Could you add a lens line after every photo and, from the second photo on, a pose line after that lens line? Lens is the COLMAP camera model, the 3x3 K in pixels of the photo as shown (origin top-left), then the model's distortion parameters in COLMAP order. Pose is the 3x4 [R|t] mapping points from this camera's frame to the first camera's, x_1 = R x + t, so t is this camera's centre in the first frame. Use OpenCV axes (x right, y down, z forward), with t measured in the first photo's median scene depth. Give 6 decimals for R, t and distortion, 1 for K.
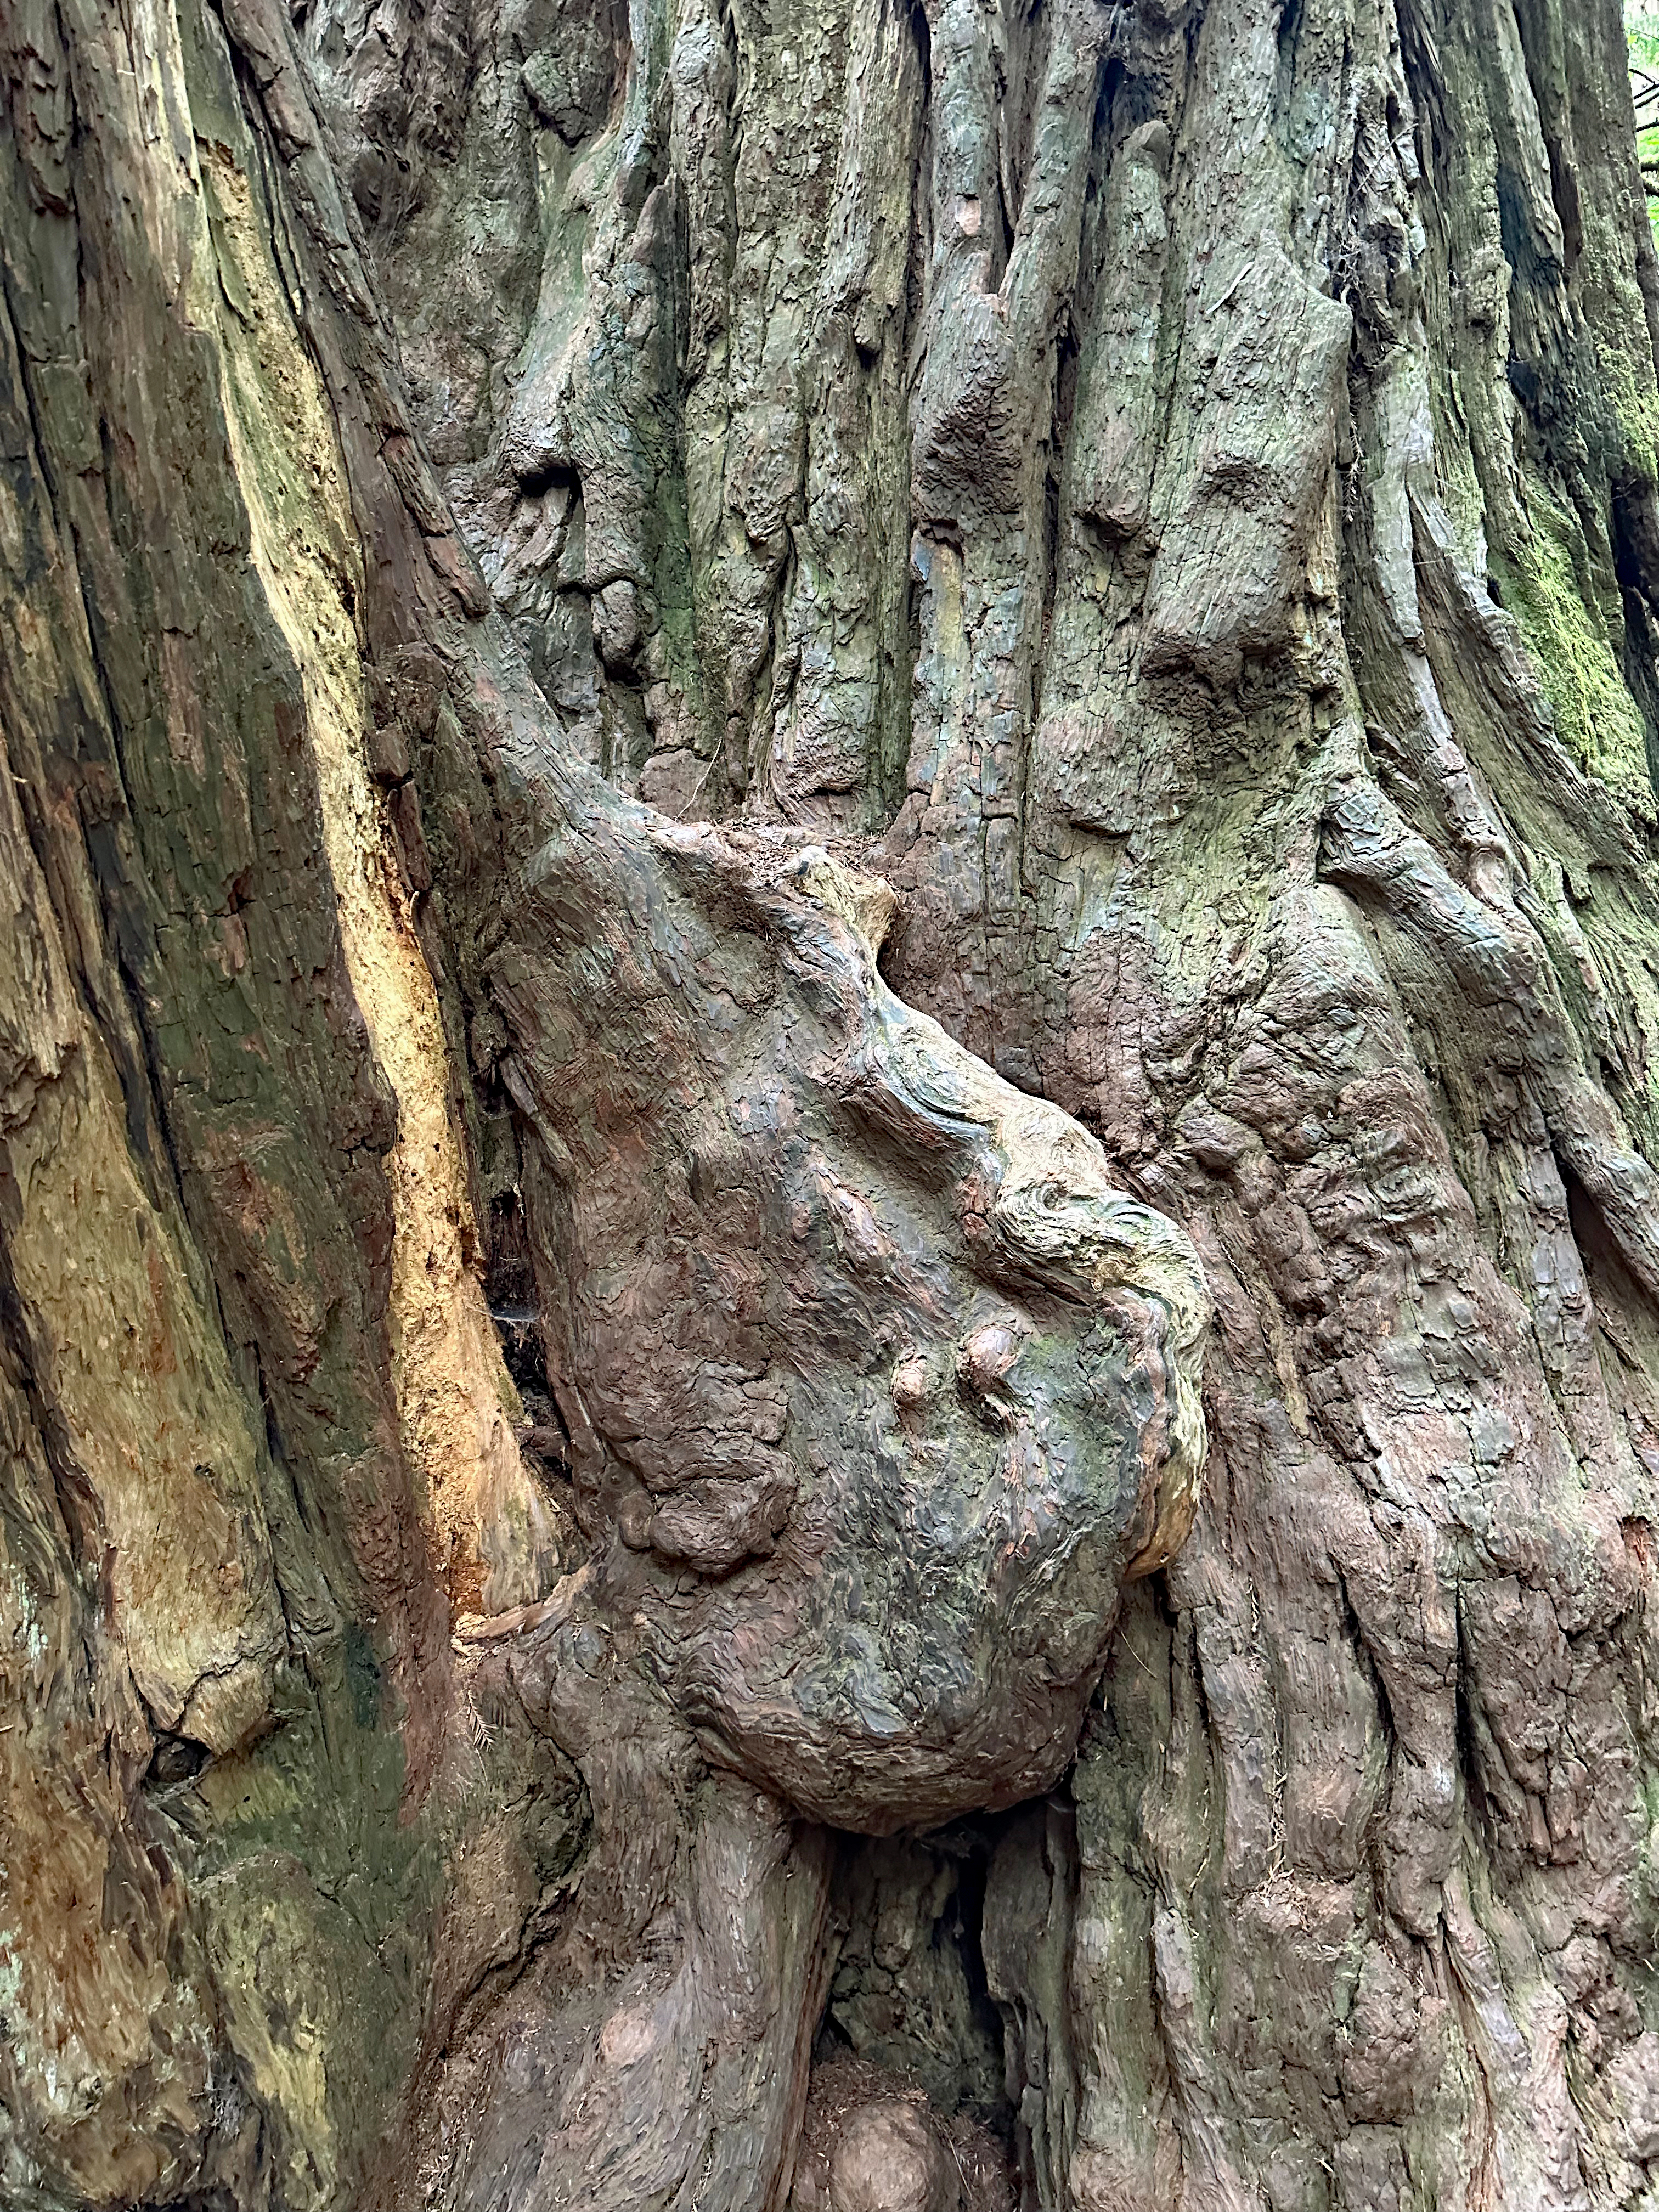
lens RADIAL K [[1550.9, 0, 838.2], [0, 1550.9, 1115.8], [0, 0, 1]] dist [0.058746, -0.078185]
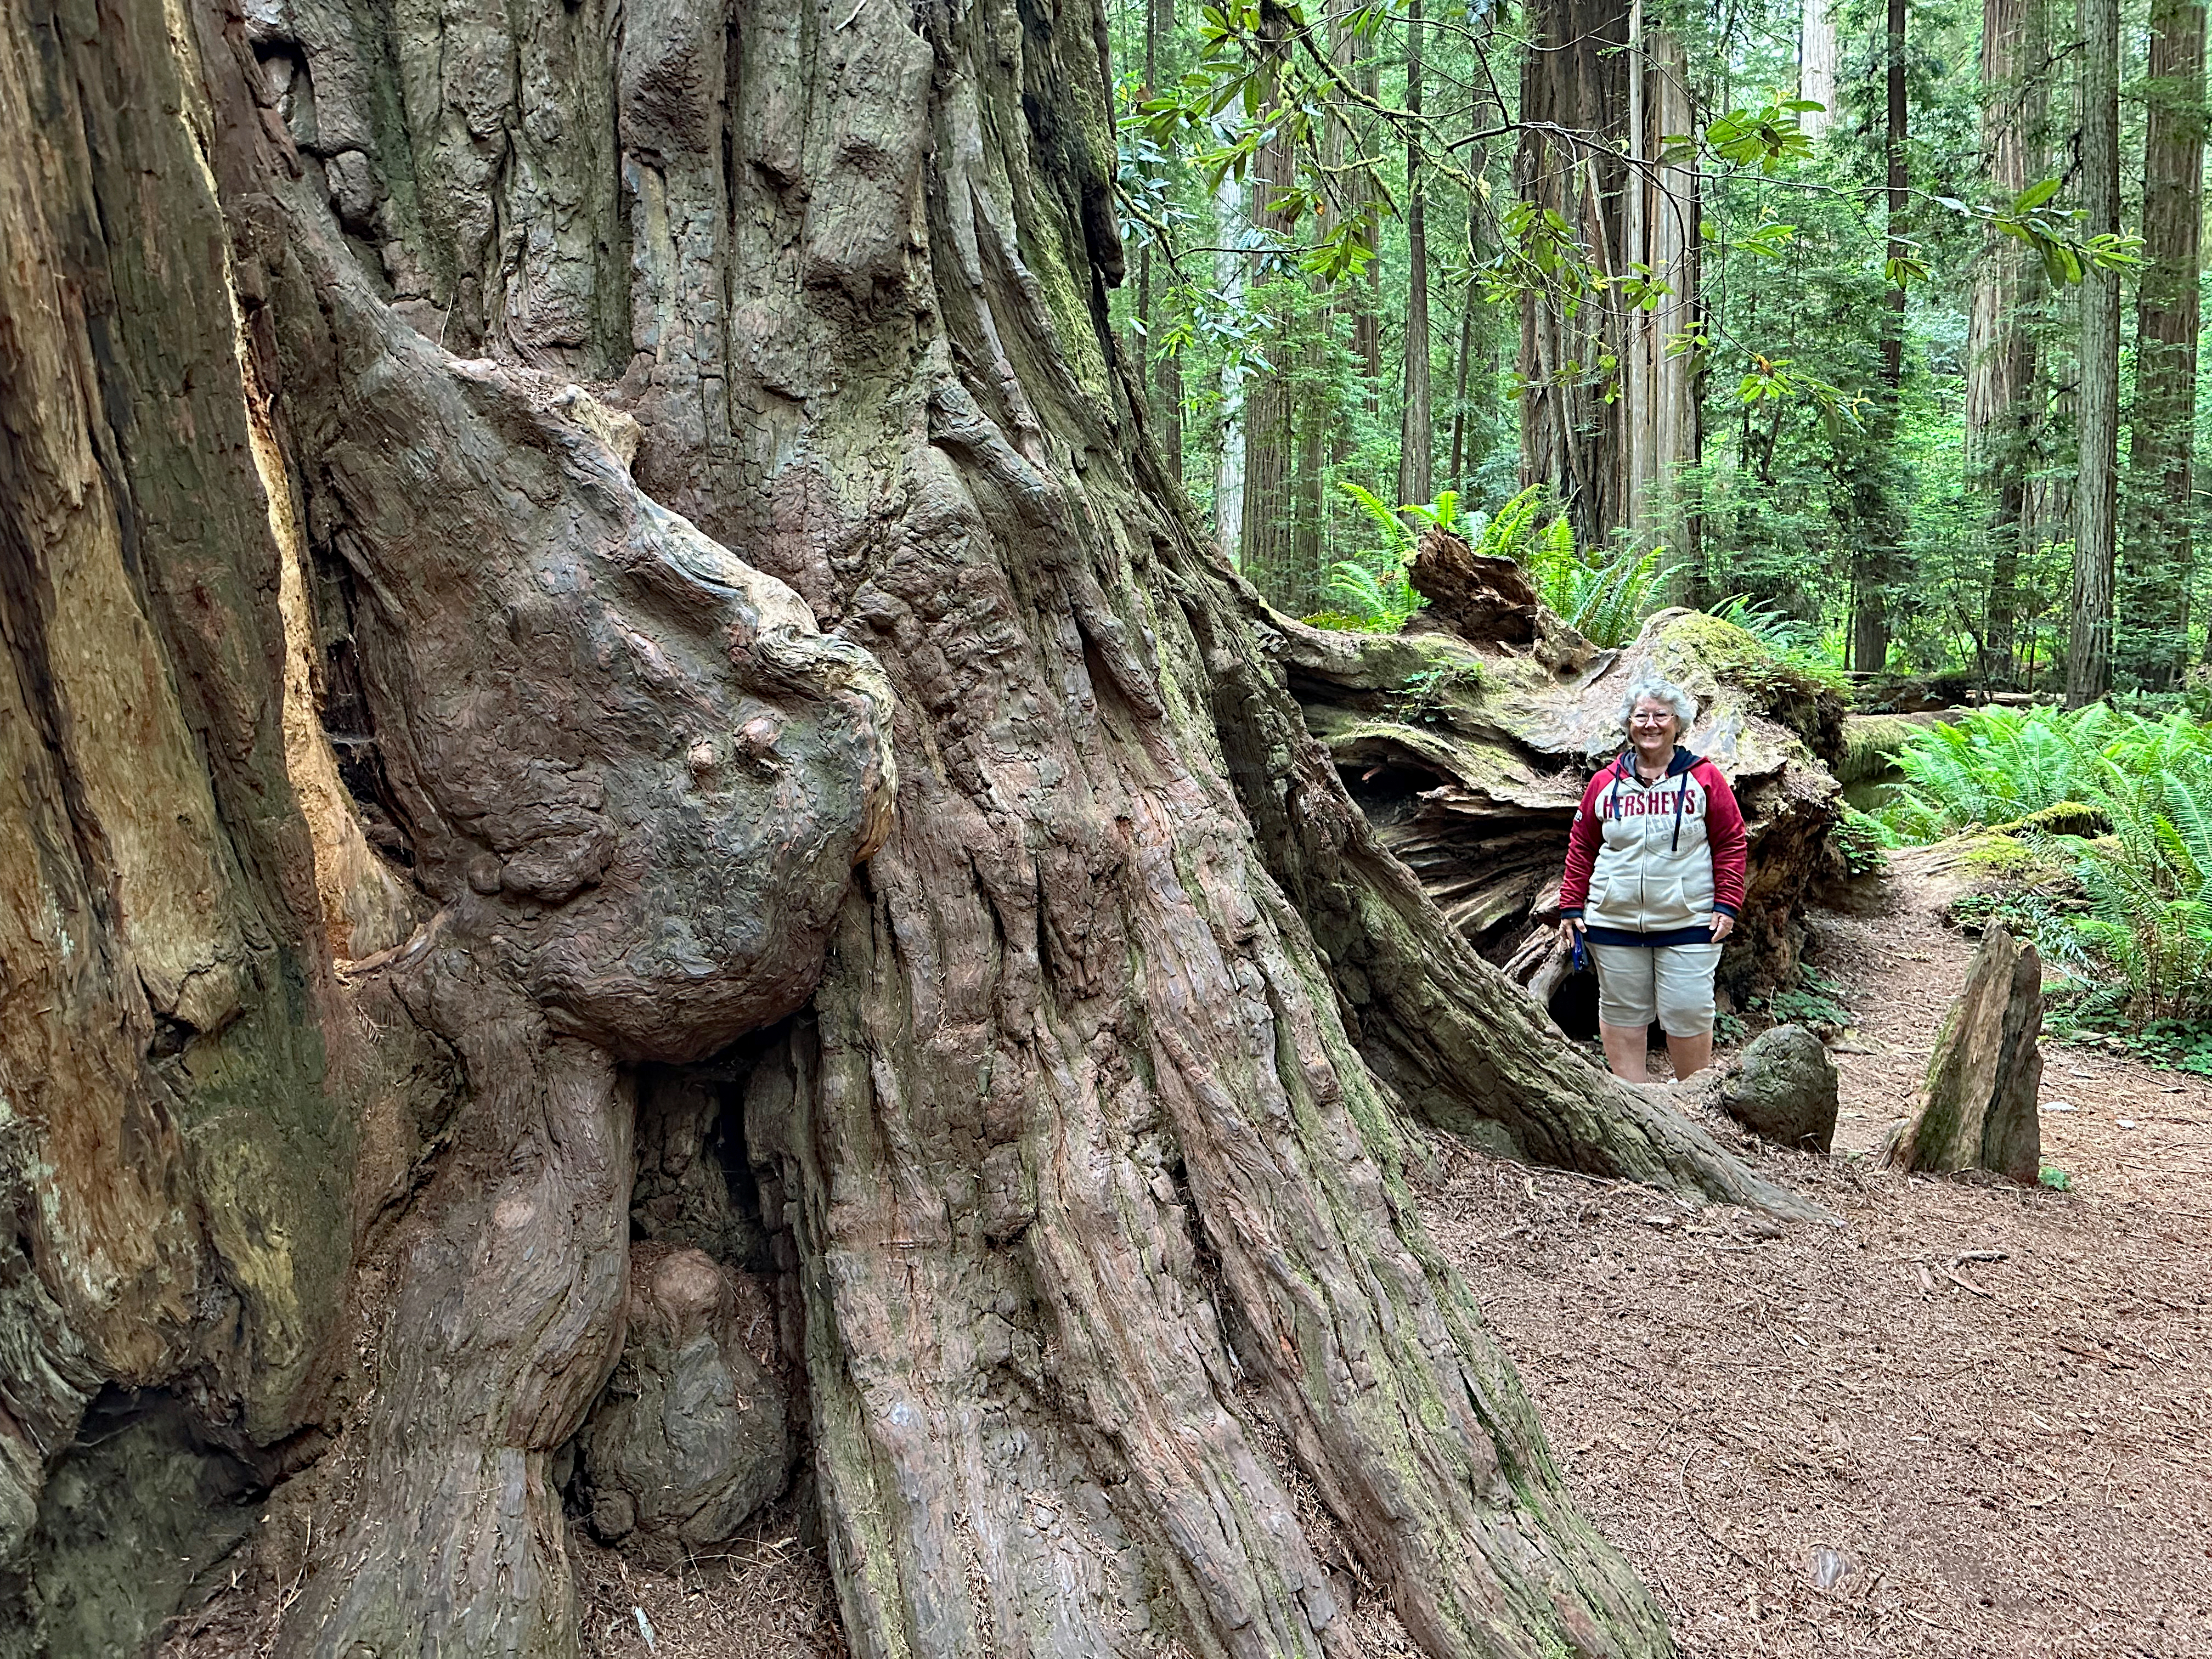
lens RADIAL K [[1550.9, 0, 1106.0], [0, 1550.9, 829.5], [0, 0, 1]] dist [0.058746, -0.078185]
pose [[0.878358, -0.043492, 0.476020, -0.309366], [0.010704, 0.997392, 0.071376, 0.130854], [-0.477883, -0.057598, 0.876533, -0.476600]]
